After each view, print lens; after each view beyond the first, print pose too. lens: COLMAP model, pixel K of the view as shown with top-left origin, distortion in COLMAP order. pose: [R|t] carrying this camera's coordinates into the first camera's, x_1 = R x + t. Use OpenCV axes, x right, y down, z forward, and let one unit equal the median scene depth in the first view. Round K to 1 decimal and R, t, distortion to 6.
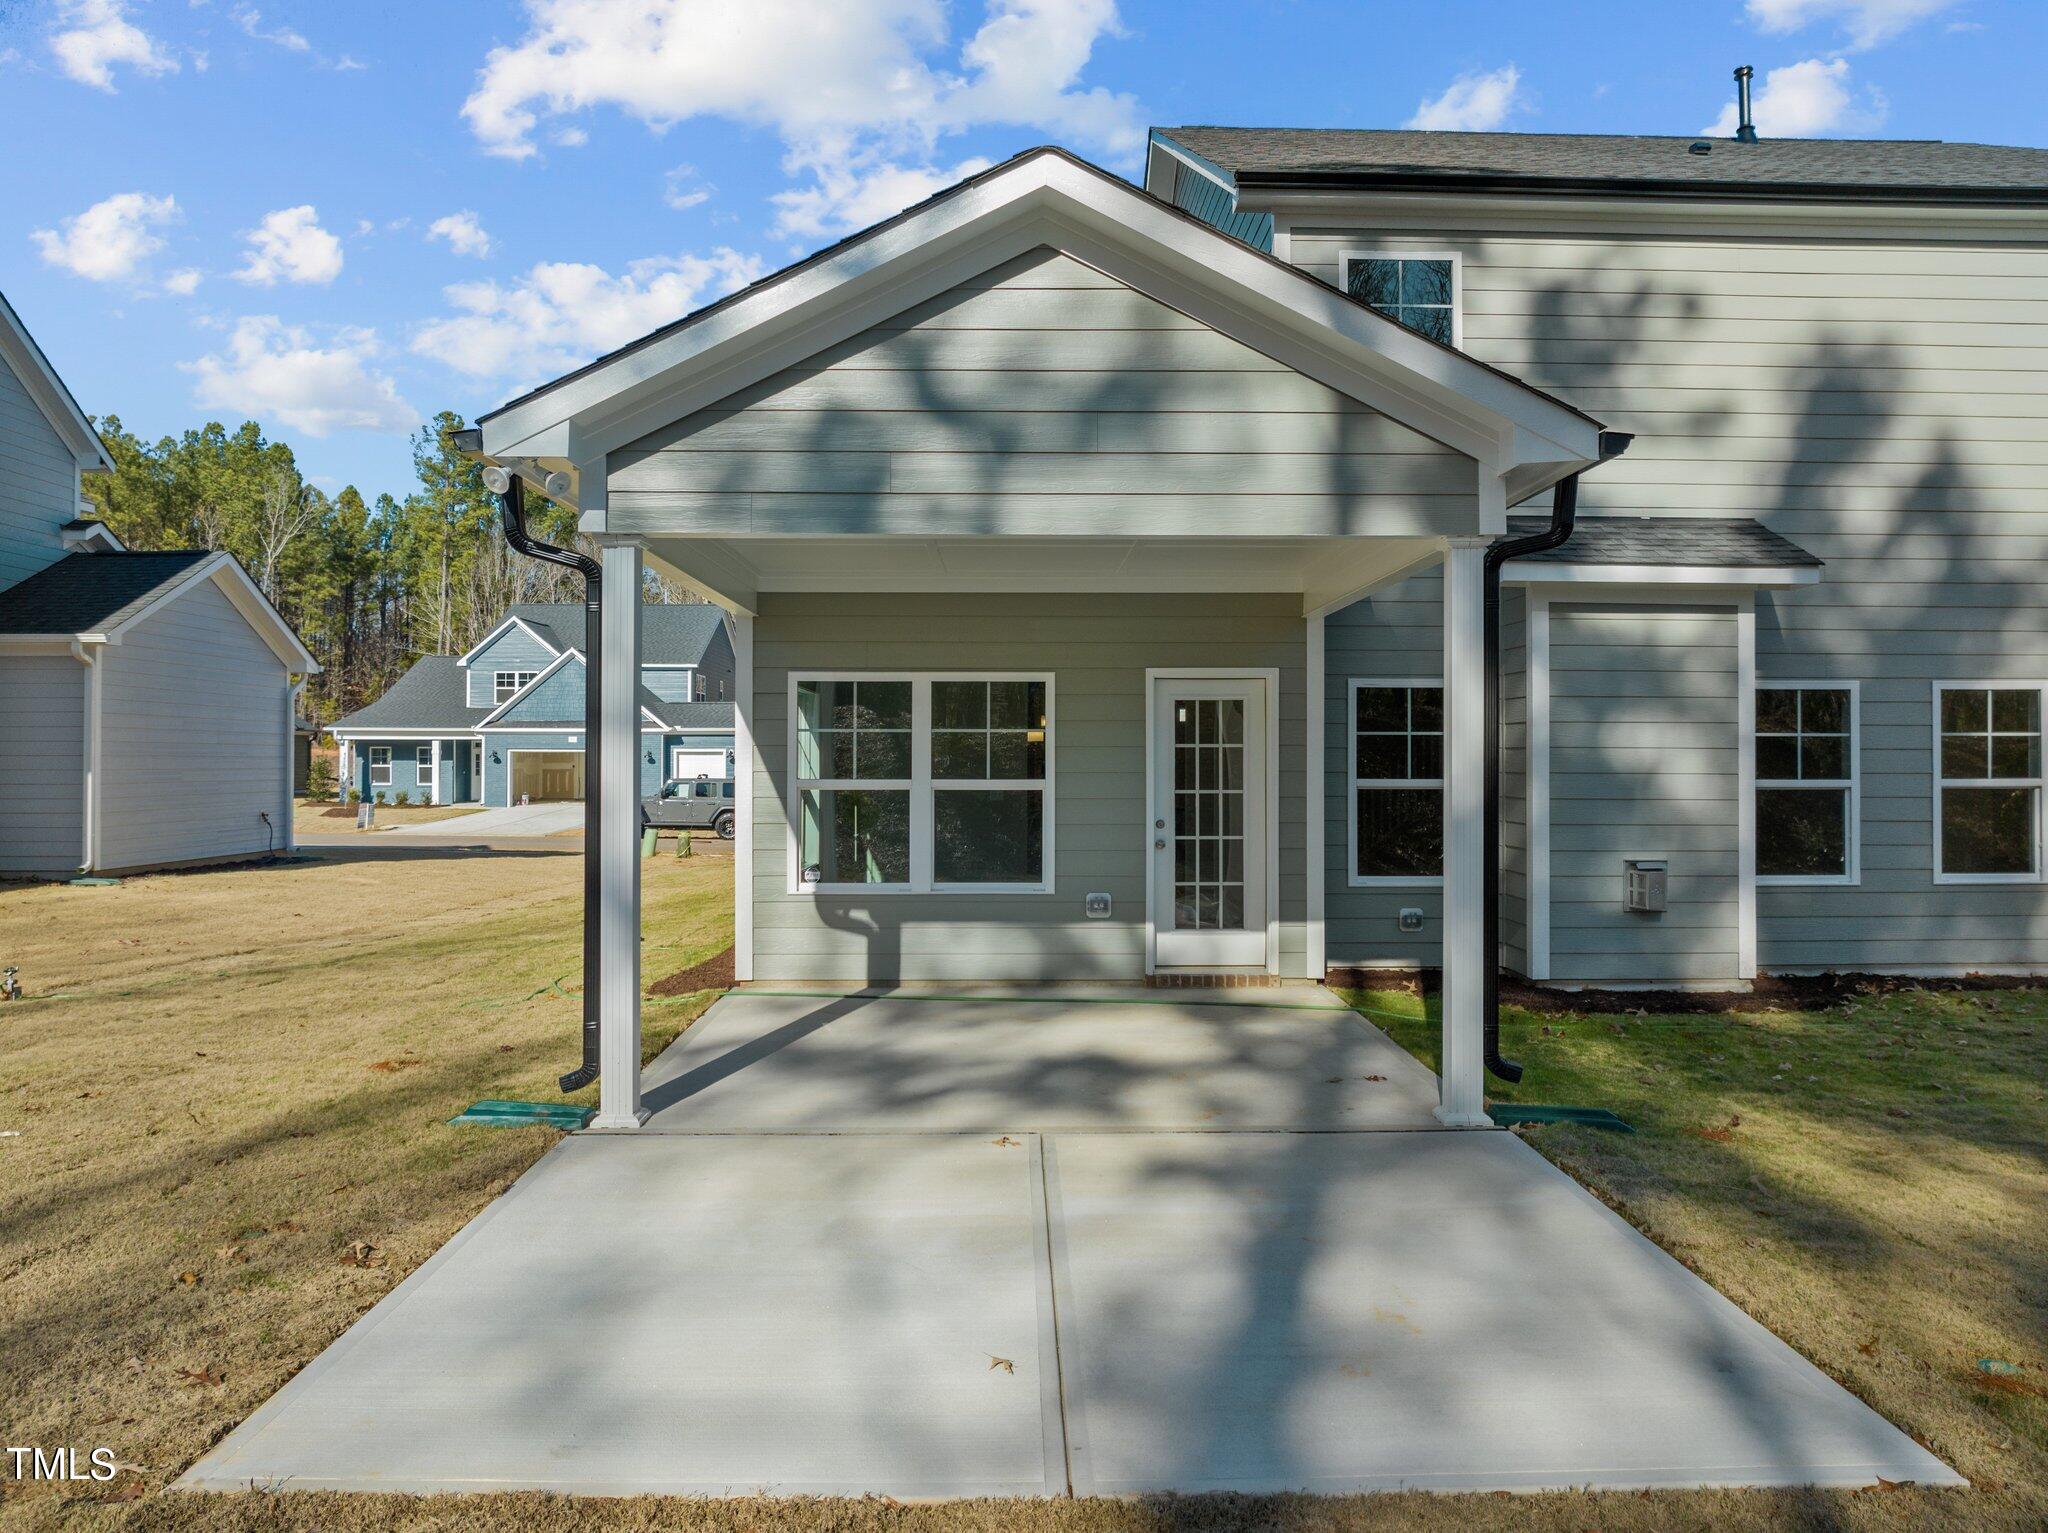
lens RADIAL K [[1452.2, 0, 1024.0], [0, 1452.2, 766.5], [0, 0, 1]] dist [-0.040179, 0.002186]
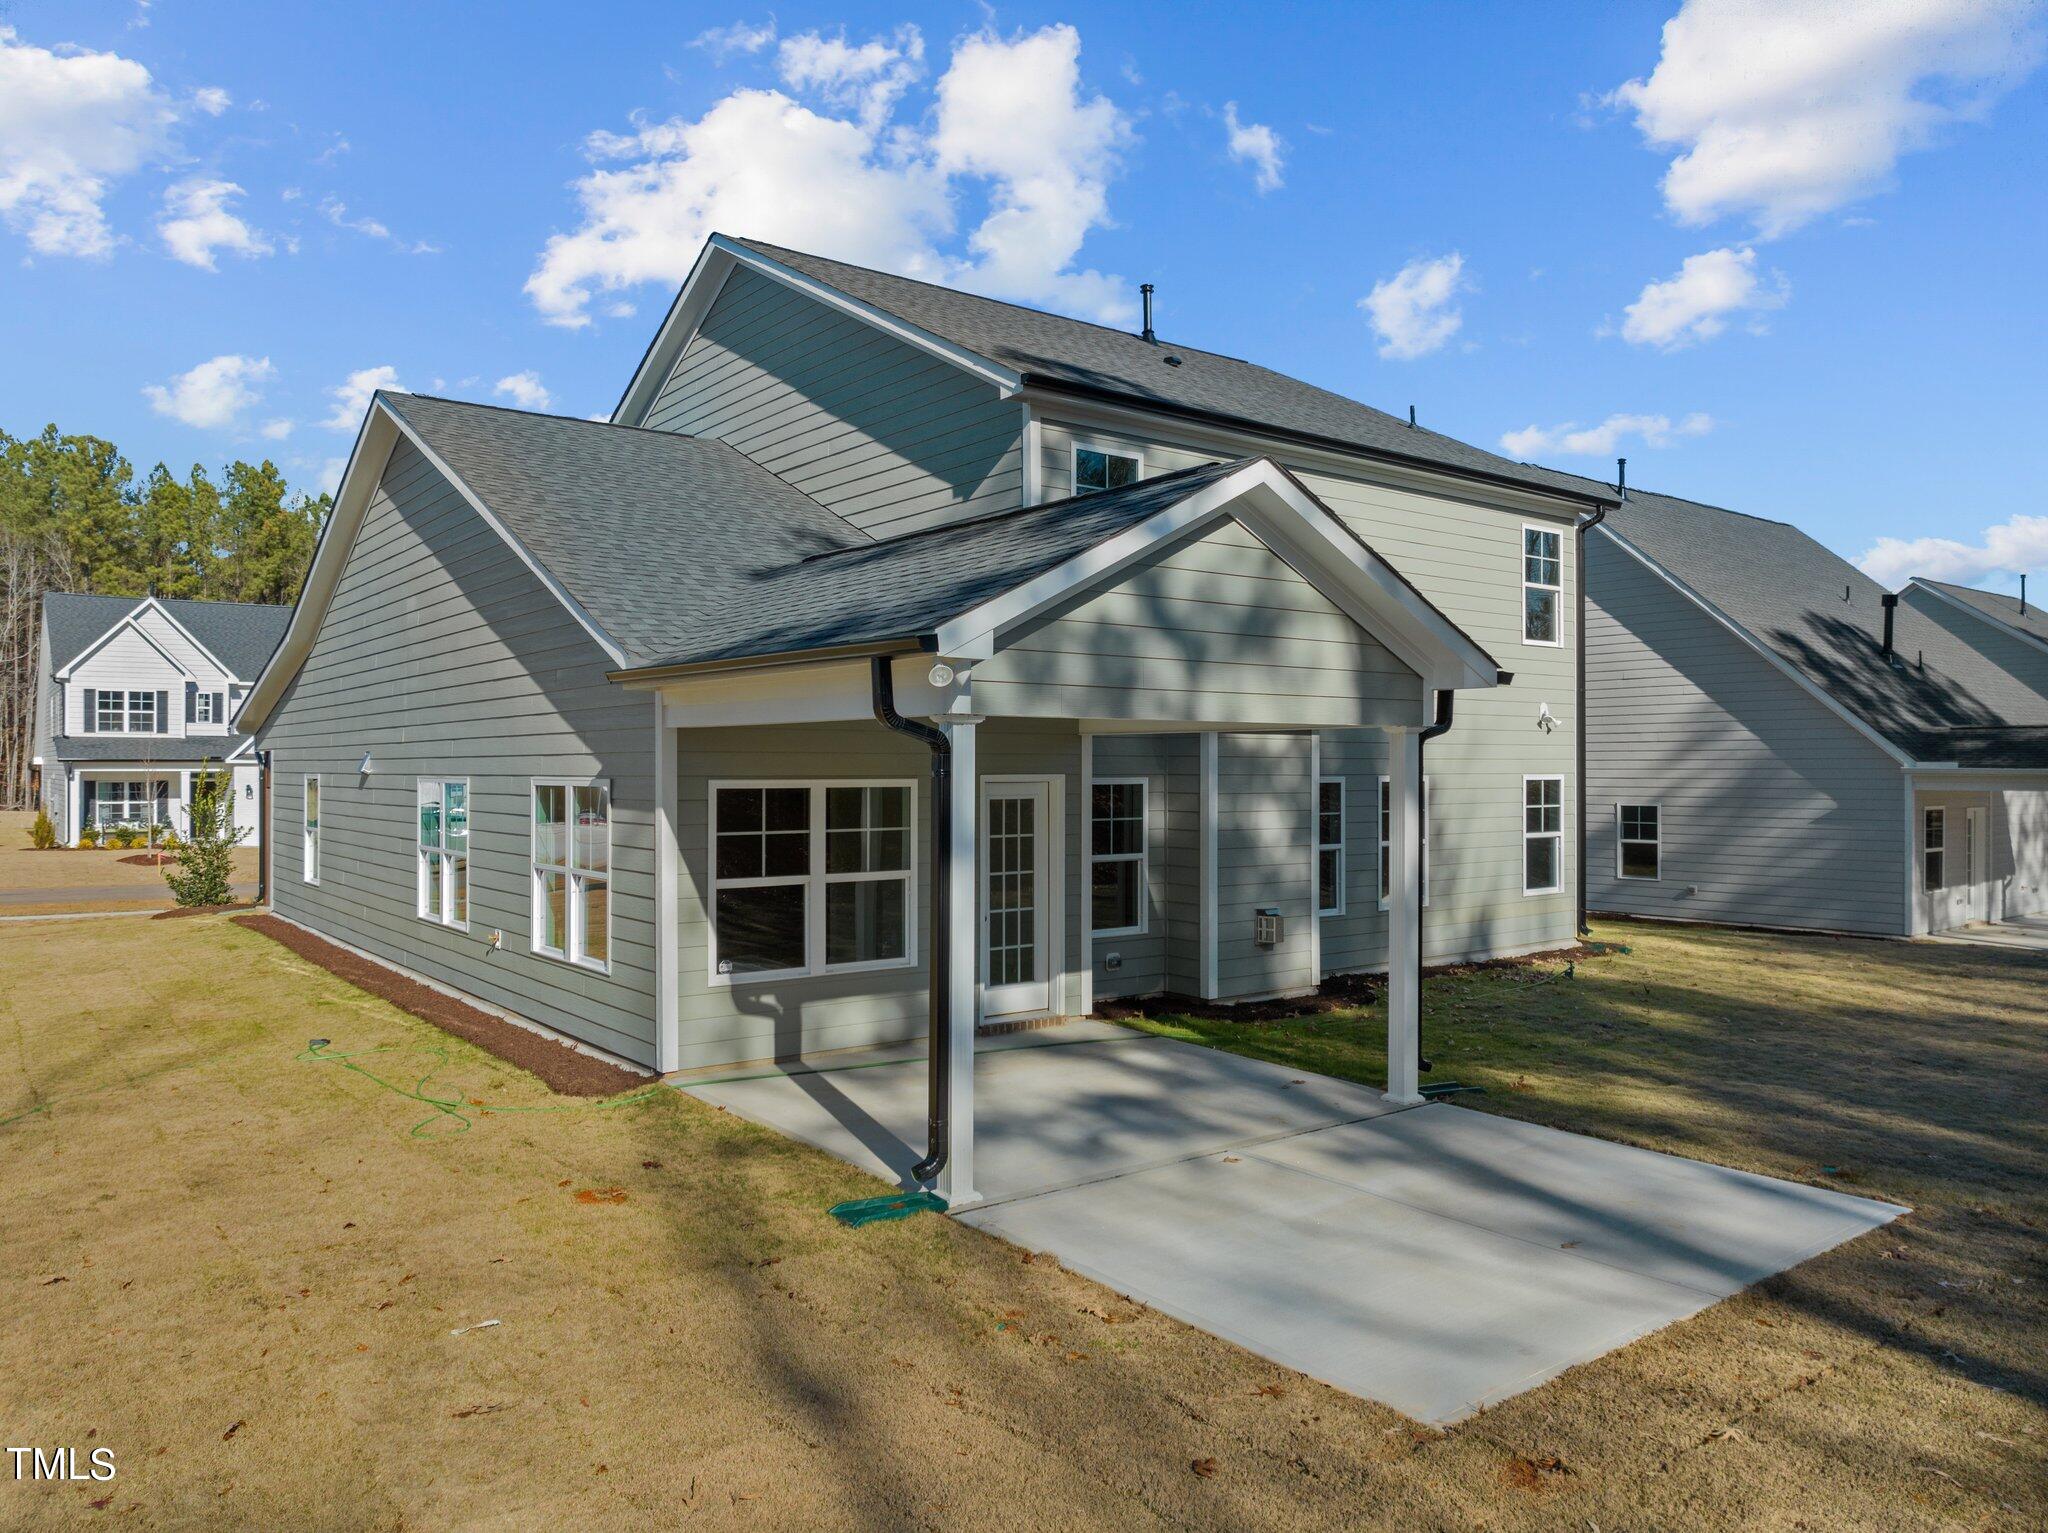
lens RADIAL K [[1452.1, 0, 1024.0], [0, 1452.1, 766.5], [0, 0, 1]] dist [-0.047634, -0.000604]
pose [[0.804676, -0.002589, 0.593709, -0.610822], [0.004256, 0.999990, -0.001407, -0.073014], [-0.593699, 0.003659, 0.804679, -0.003859]]
